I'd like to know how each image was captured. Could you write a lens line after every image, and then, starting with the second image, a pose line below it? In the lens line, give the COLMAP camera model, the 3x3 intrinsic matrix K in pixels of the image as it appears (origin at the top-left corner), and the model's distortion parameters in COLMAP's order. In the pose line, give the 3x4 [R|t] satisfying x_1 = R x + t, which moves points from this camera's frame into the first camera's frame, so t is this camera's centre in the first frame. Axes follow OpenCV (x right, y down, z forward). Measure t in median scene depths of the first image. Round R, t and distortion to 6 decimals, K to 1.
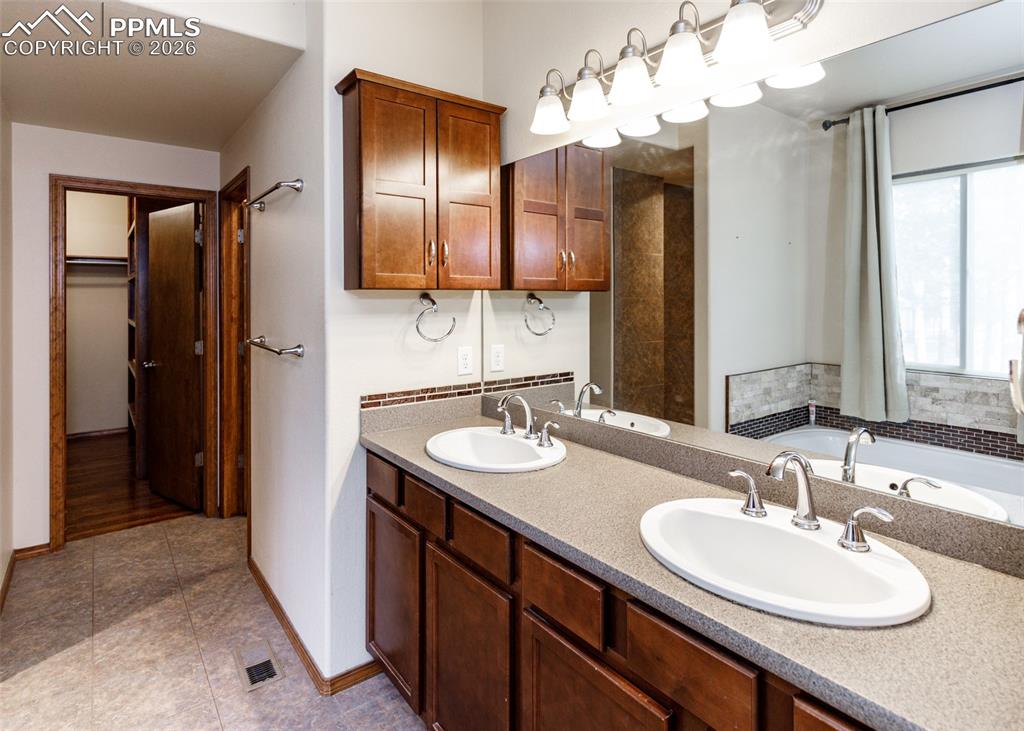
lens RADIAL K [[584.5, 0, 542.5], [0, 584.5, 295.9], [0, 0, 1]] dist [0.002913, -0.001834]
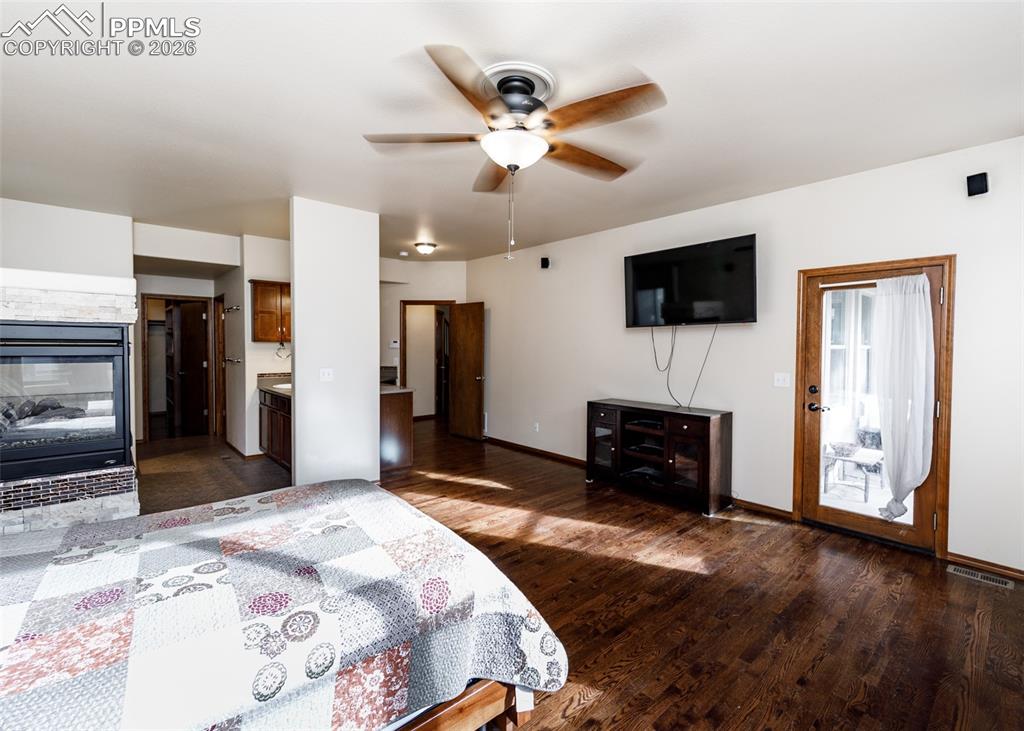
lens RADIAL K [[455.8, 0, 519.2], [0, 455.8, 350.7], [0, 0, 1]] dist [0.001296, -0.000005]
pose [[0.996929, 0.006070, 0.078072, 0.533523], [-0.007864, 0.999711, 0.022699, -0.016840], [-0.077911, -0.023243, 0.996689, -0.933964]]
